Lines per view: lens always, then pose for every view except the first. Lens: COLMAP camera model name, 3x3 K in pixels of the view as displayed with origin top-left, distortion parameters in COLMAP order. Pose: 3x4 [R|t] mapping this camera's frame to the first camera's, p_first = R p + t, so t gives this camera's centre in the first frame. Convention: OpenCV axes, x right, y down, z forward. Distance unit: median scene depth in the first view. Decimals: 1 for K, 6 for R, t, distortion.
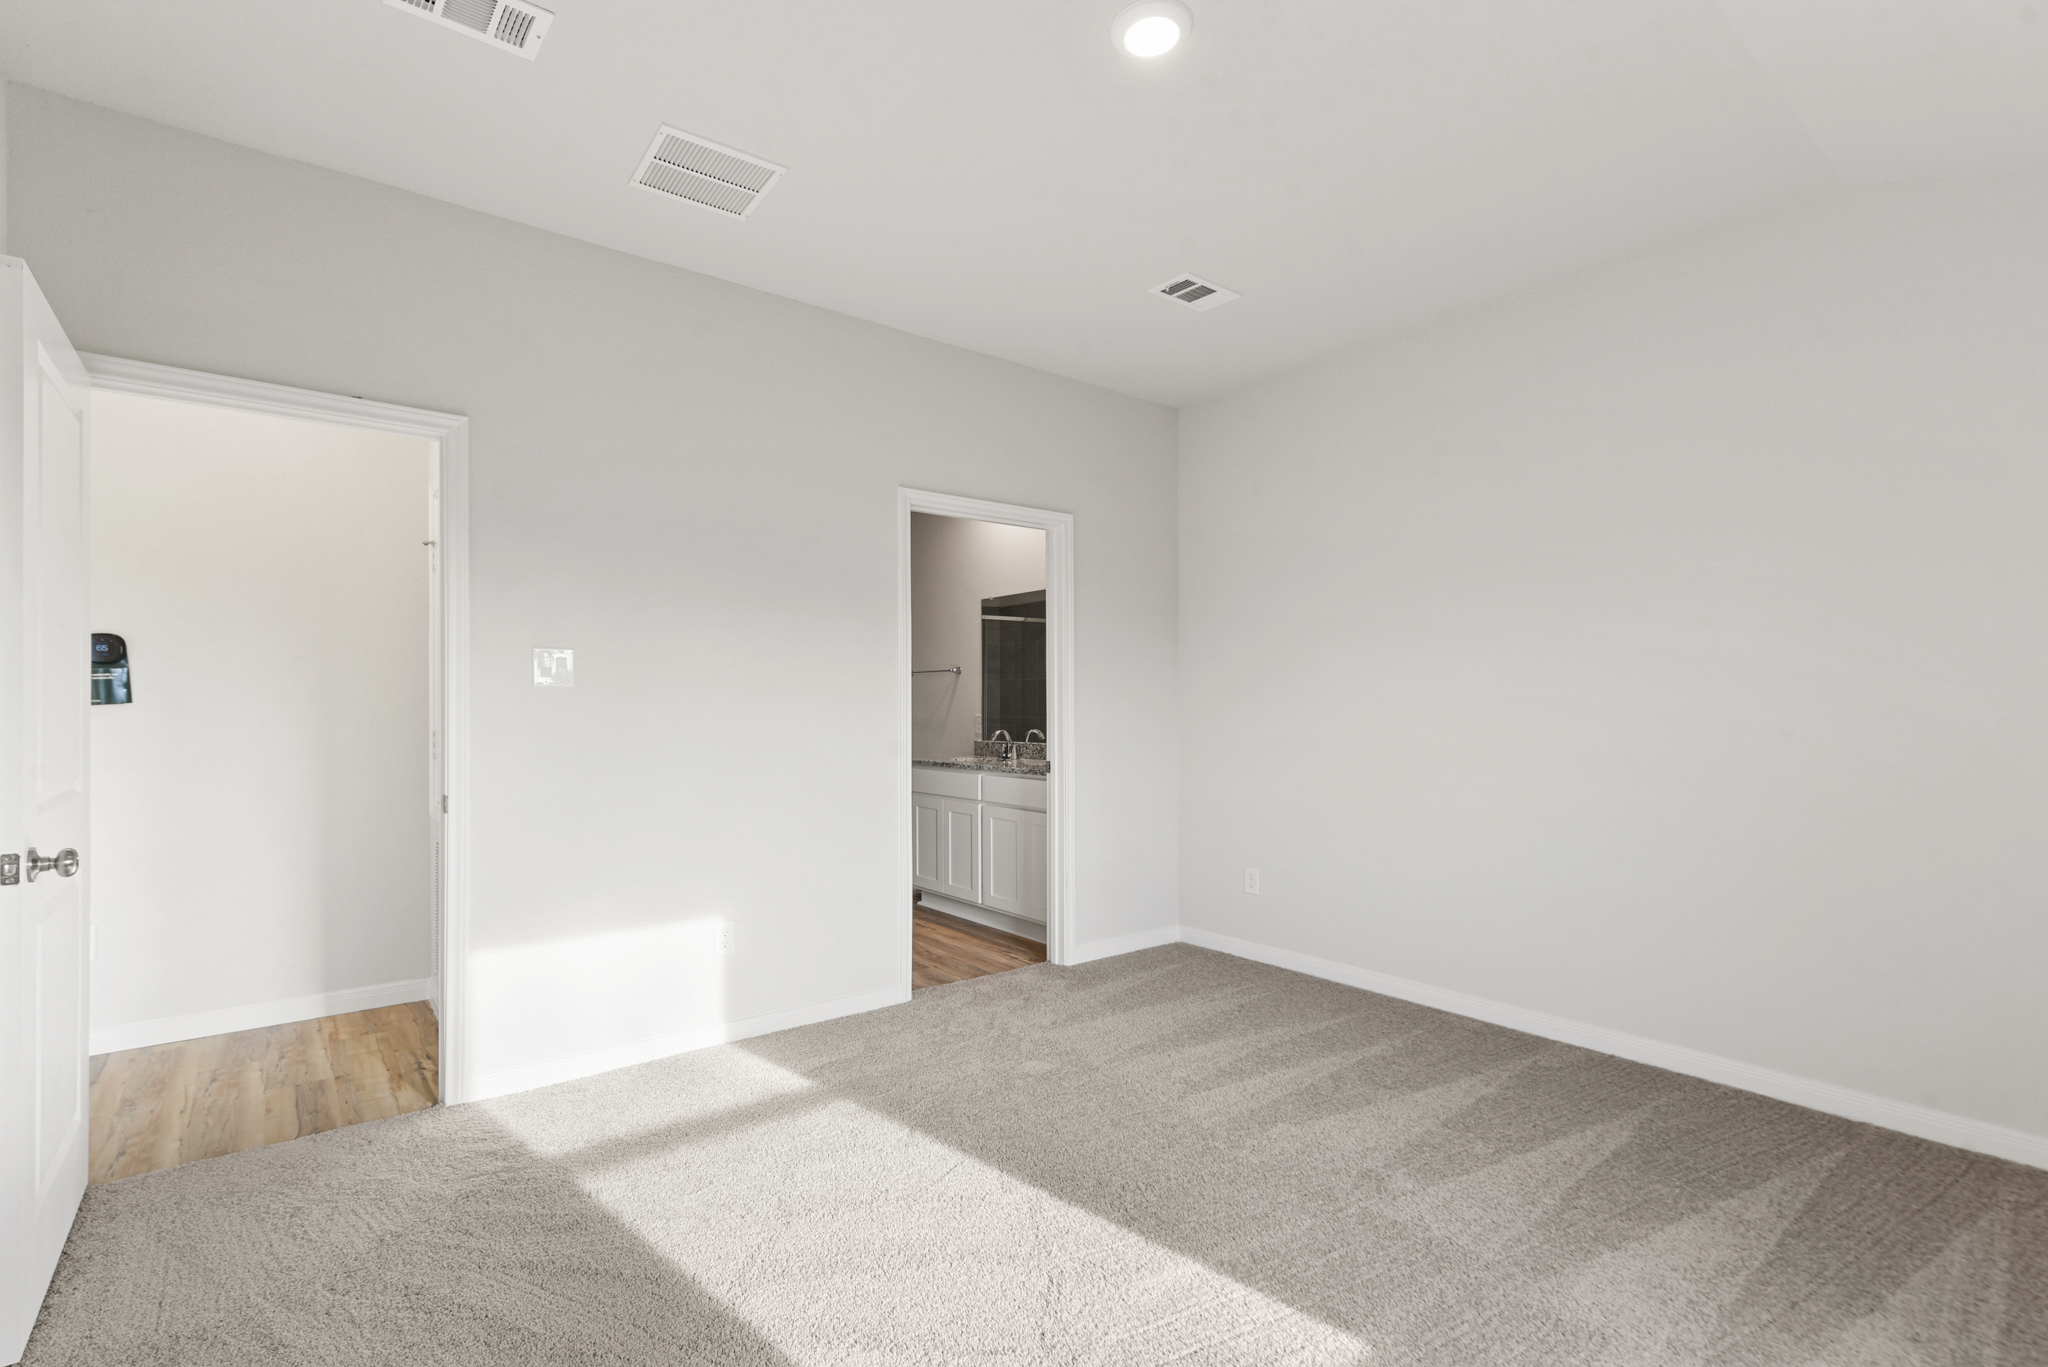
lens RADIAL K [[949.6, 0, 1007.2], [0, 949.6, 670.2], [0, 0, 1]] dist [-0.000639, -0.008275]
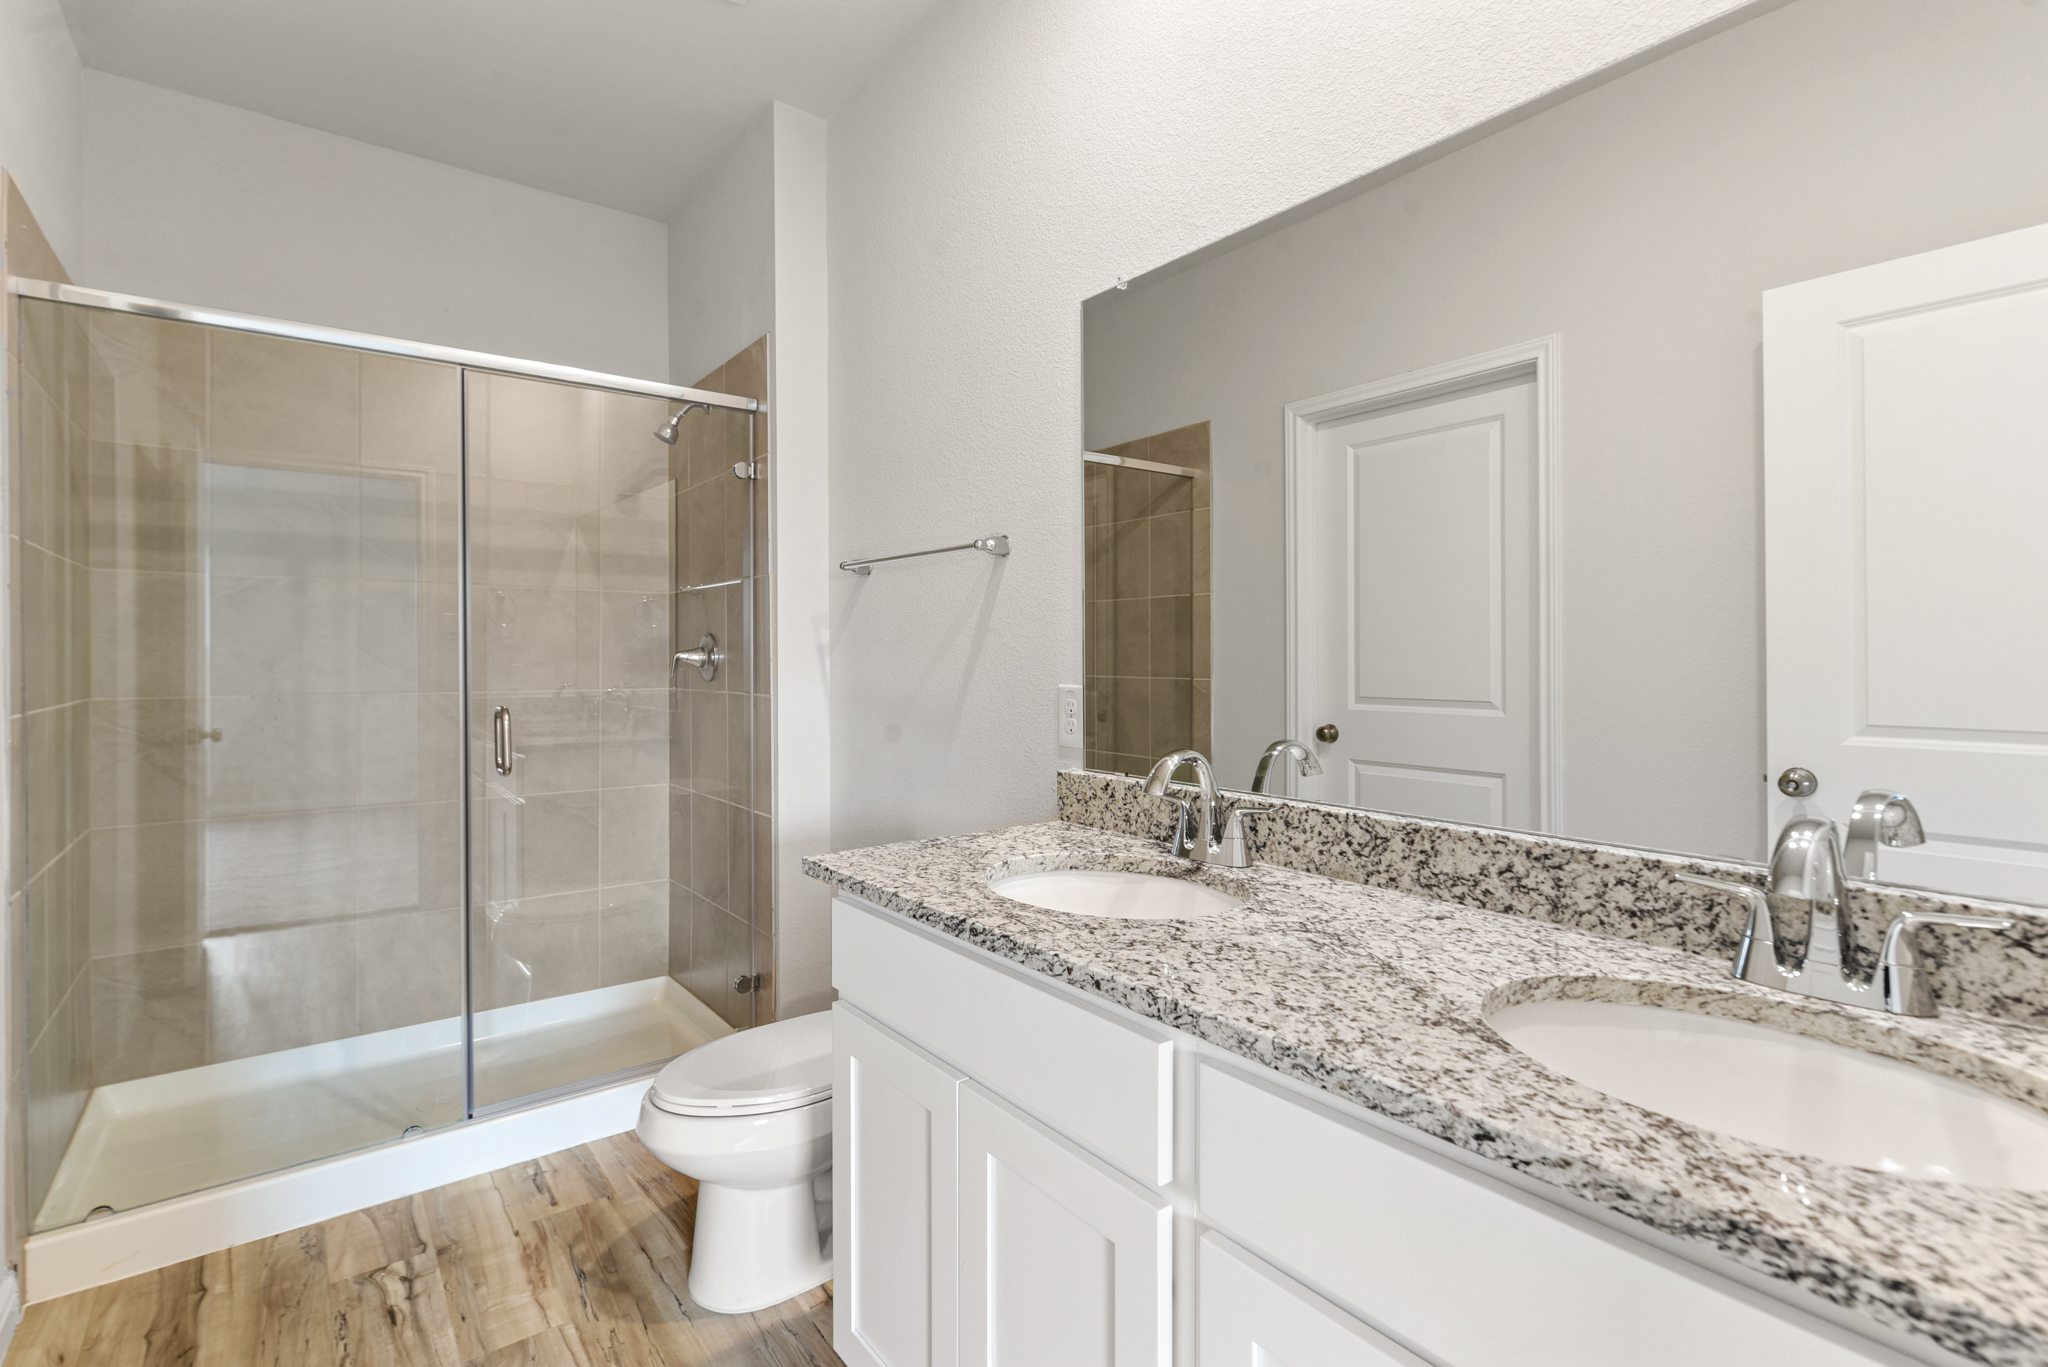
lens RADIAL K [[947.9, 0, 991.6], [0, 947.9, 656.8], [0, 0, 1]] dist [-0.002513, -0.001966]
pose [[0.999640, -0.001303, -0.026807, -0.048101], [0.002345, 0.999242, 0.038870, 0.026102], [0.026736, -0.038919, 0.998885, 0.701343]]
